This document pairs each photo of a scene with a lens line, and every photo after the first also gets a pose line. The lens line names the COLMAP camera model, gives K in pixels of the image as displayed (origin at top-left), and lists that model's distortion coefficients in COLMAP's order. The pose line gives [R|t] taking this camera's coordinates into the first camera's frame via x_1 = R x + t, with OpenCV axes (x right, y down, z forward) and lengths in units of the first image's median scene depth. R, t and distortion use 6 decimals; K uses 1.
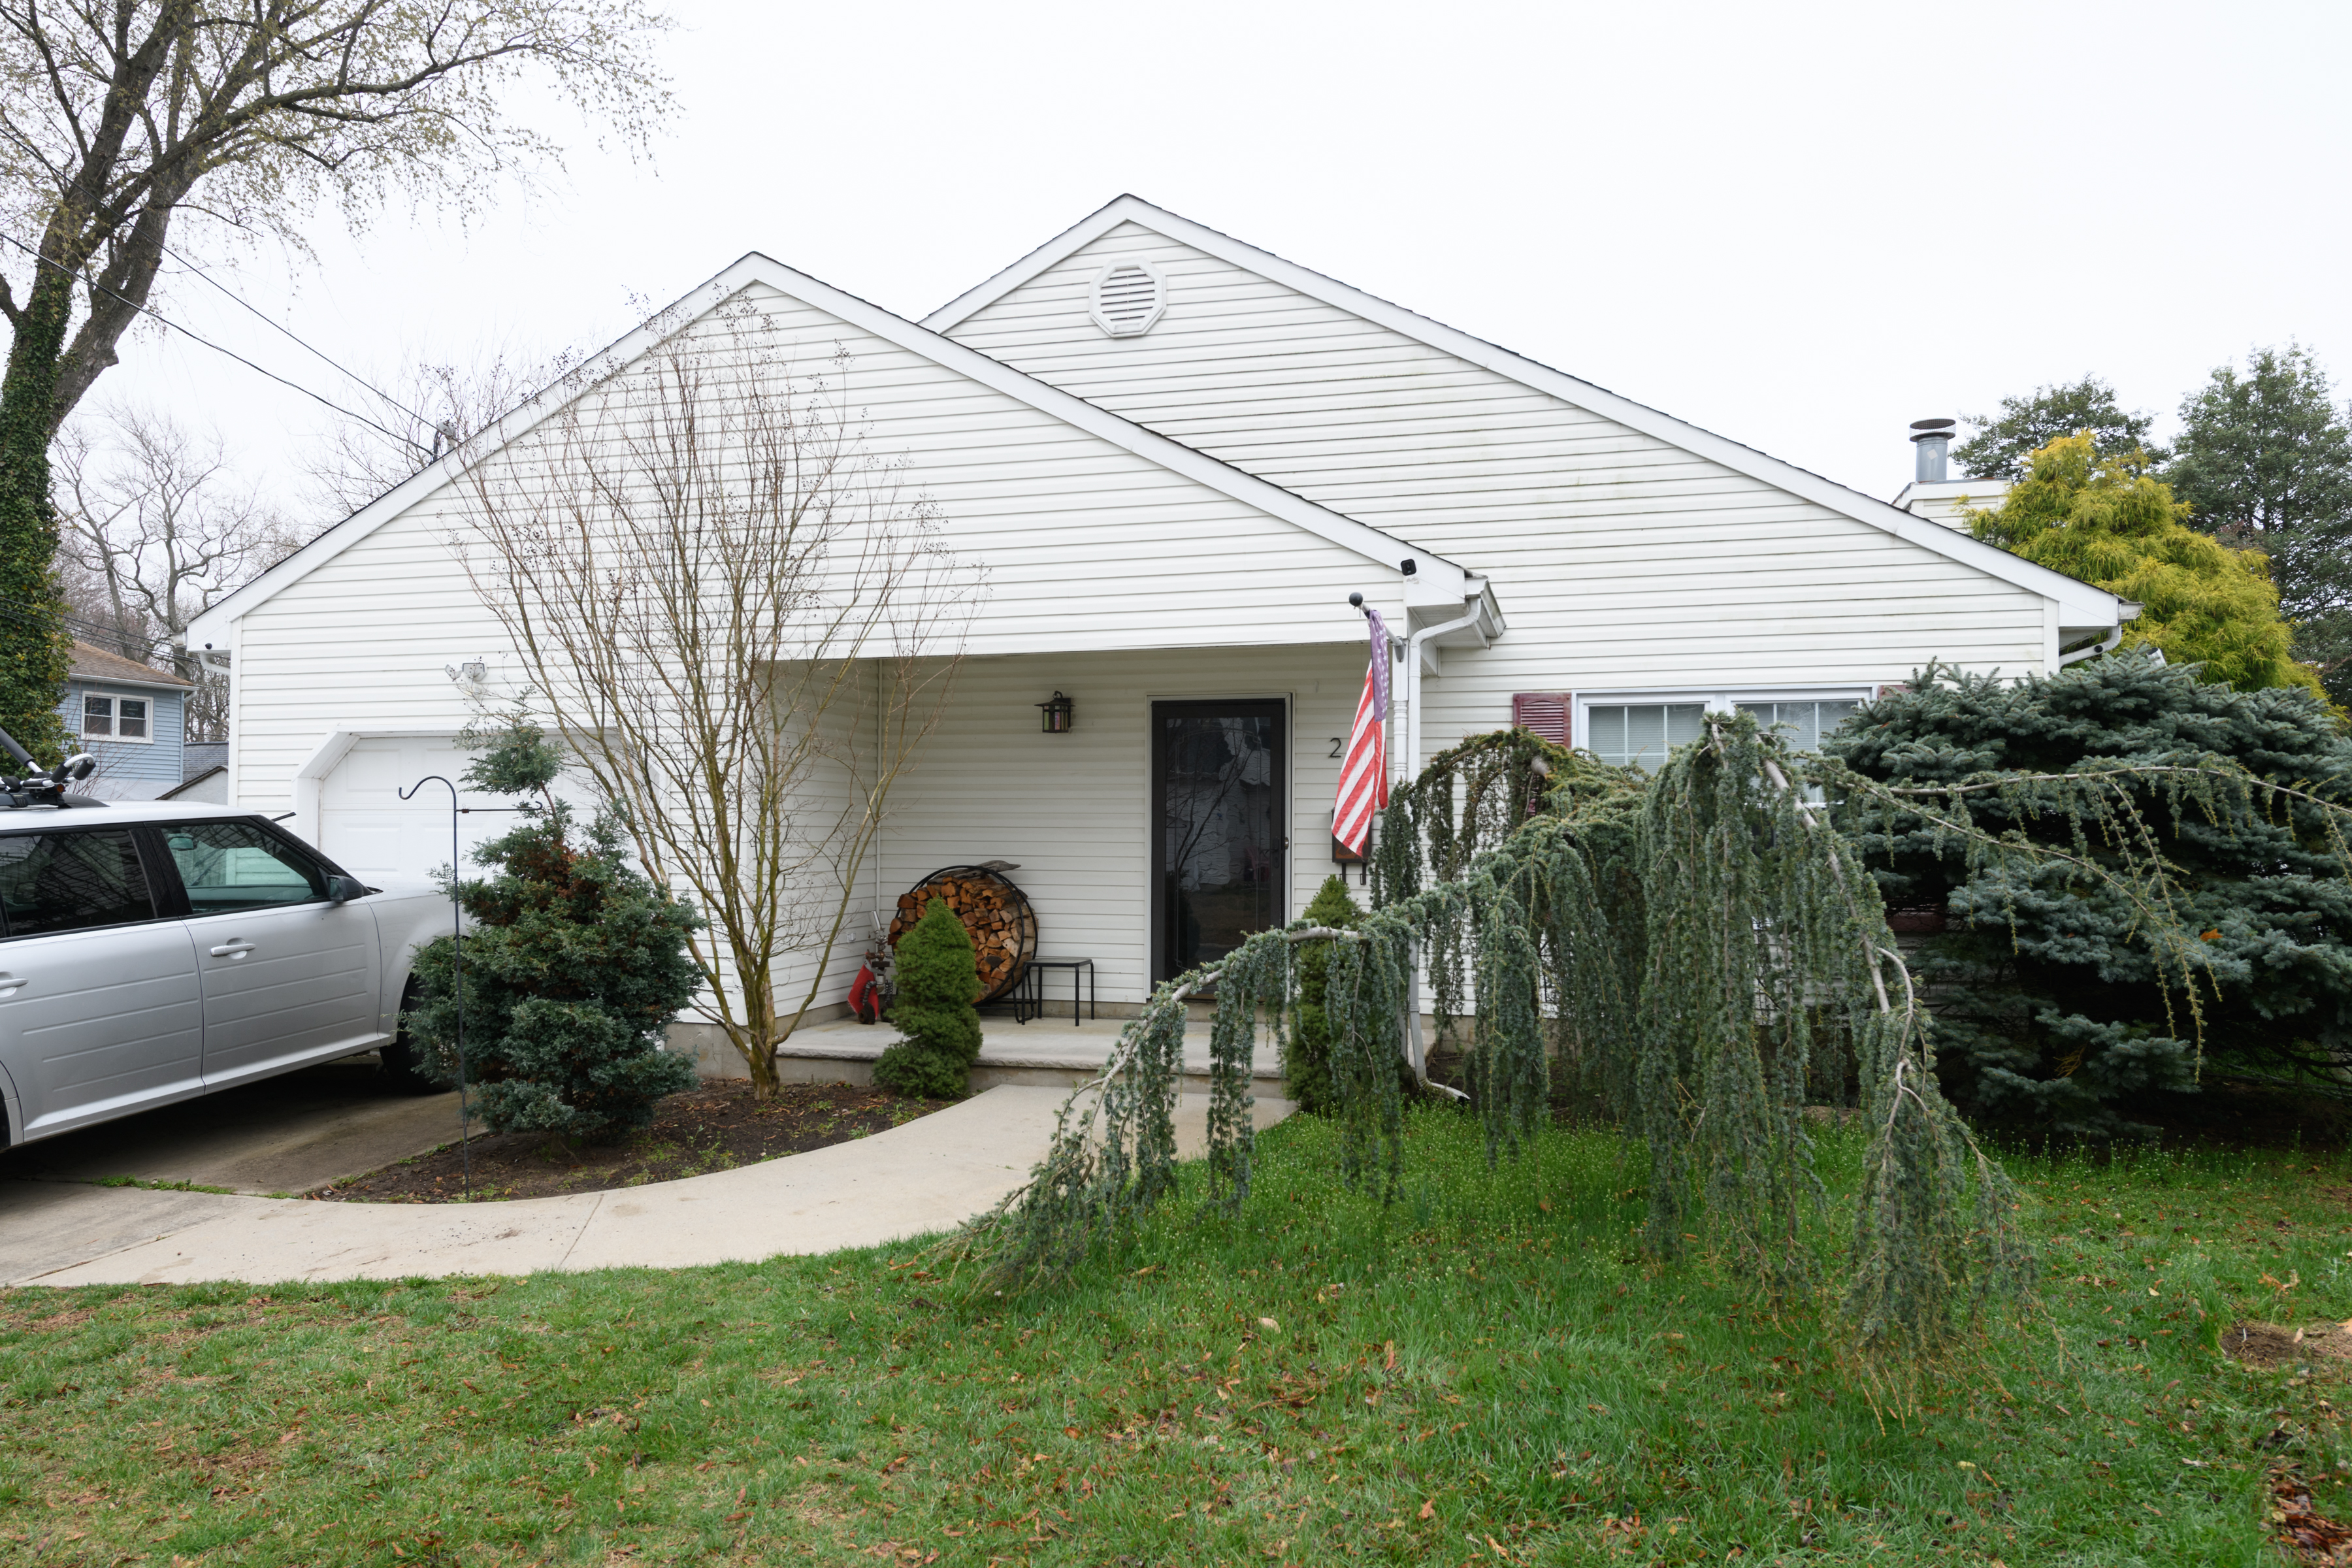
lens RADIAL K [[1590.2, 0, 1174.5], [0, 1590.2, 824.5], [0, 0, 1]] dist [0.011300, -0.002515]
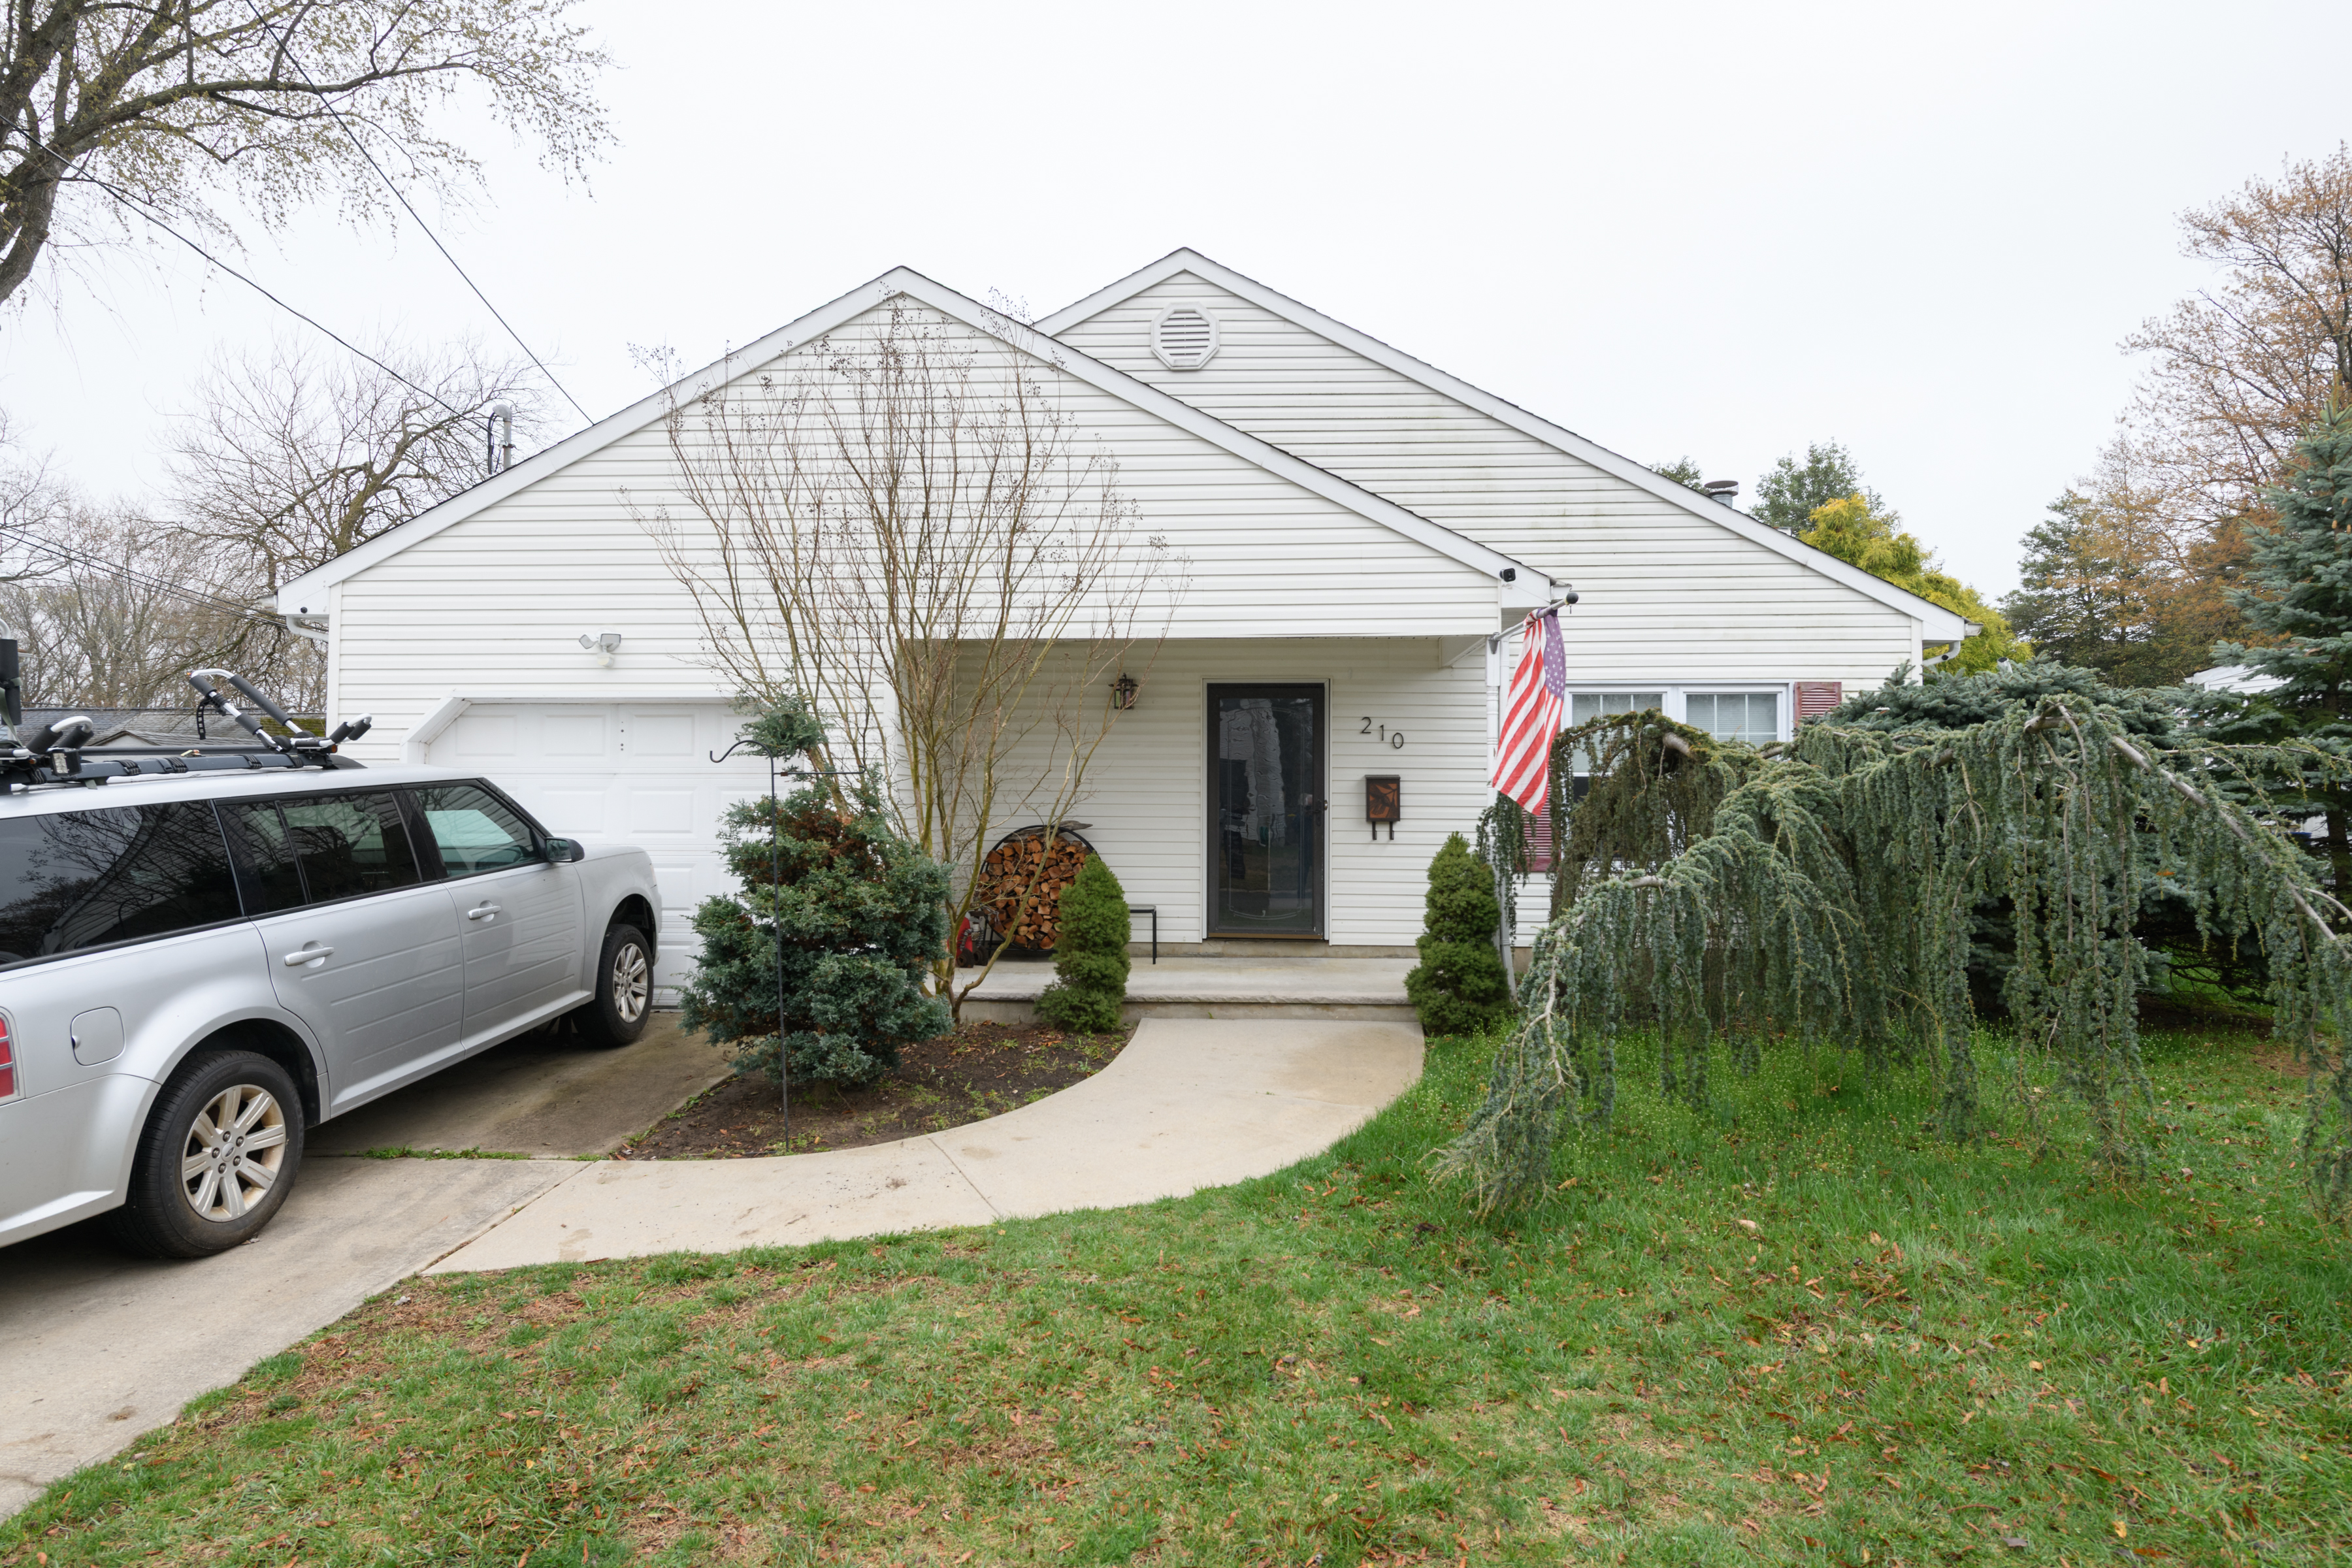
lens RADIAL K [[1291.5, 0, 1177.5], [0, 1291.5, 784.5], [0, 0, 1]] dist [0.009096, -0.002907]
pose [[0.975485, 0.002512, 0.220051, -0.269760], [-0.001528, 0.999988, -0.004638, 0.001145], [-0.220060, 0.004188, 0.975477, 0.089560]]
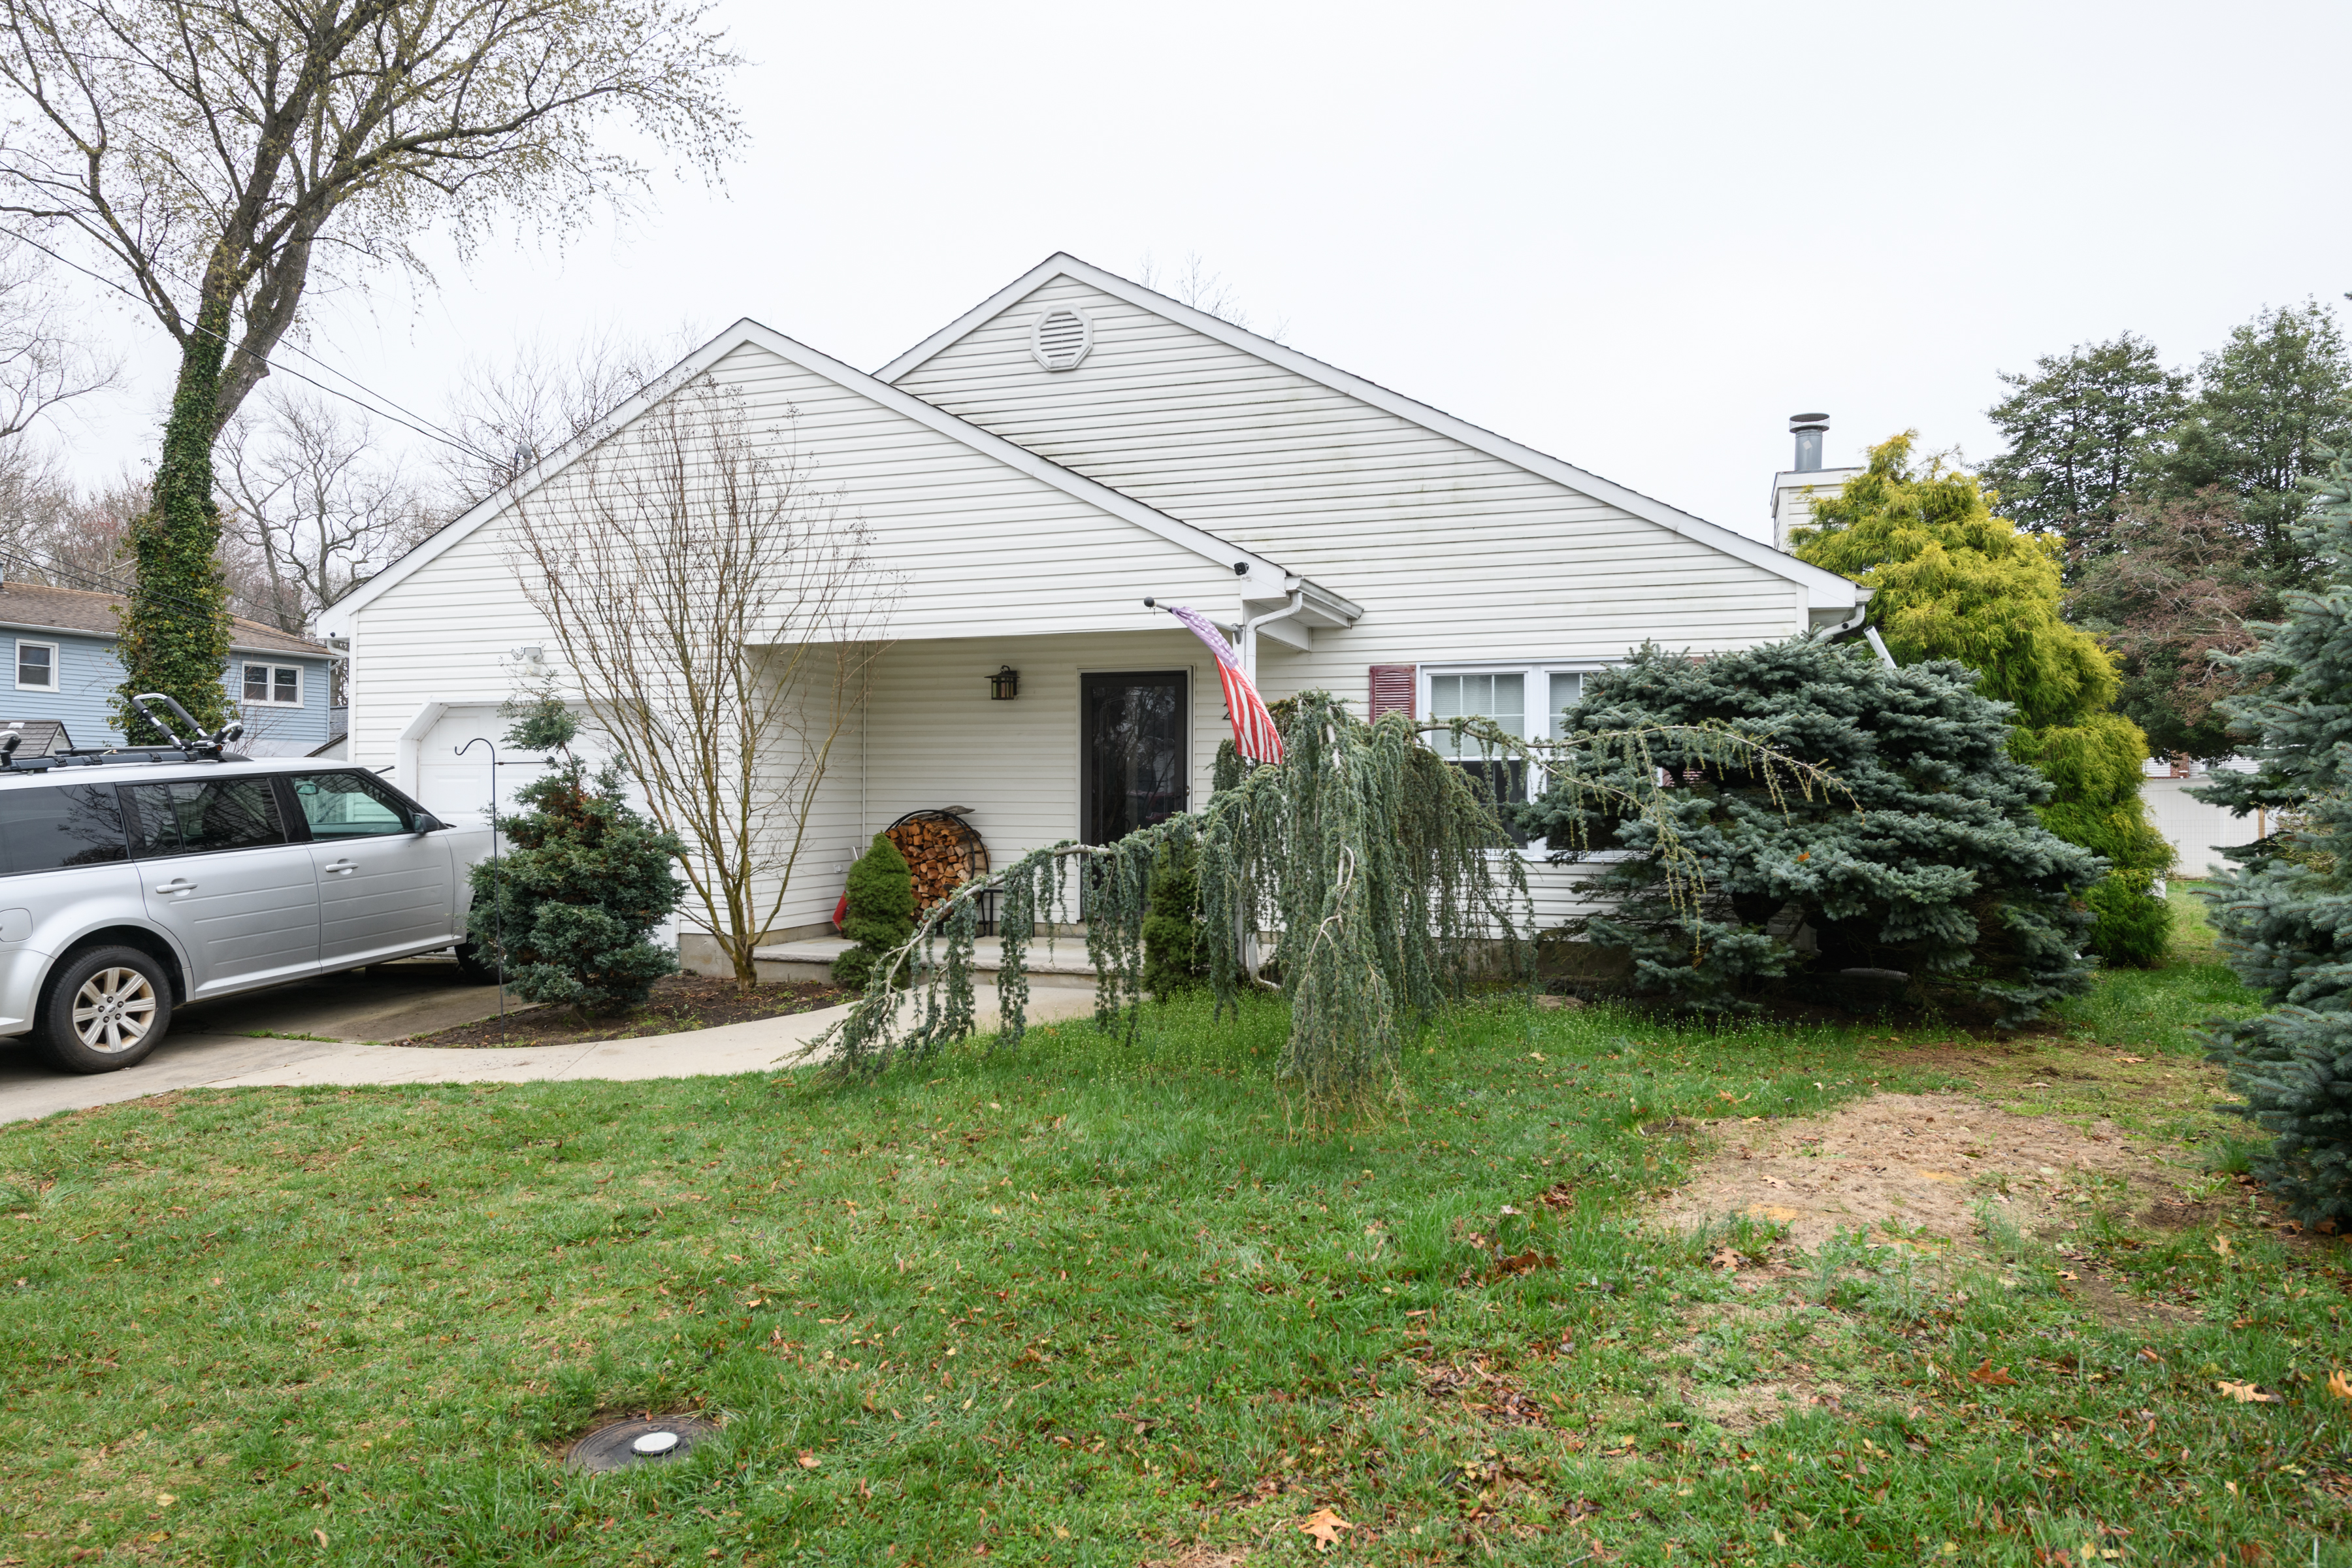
lens RADIAL K [[1621.1, 0, 1174.5], [0, 1621.1, 791.0], [0, 0, 1]] dist [0.013974, -0.000057]
pose [[0.996699, -0.000894, -0.081185, 0.172668], [0.001290, 0.999988, 0.004823, 0.006482], [0.081179, -0.004912, 0.996687, -0.242103]]
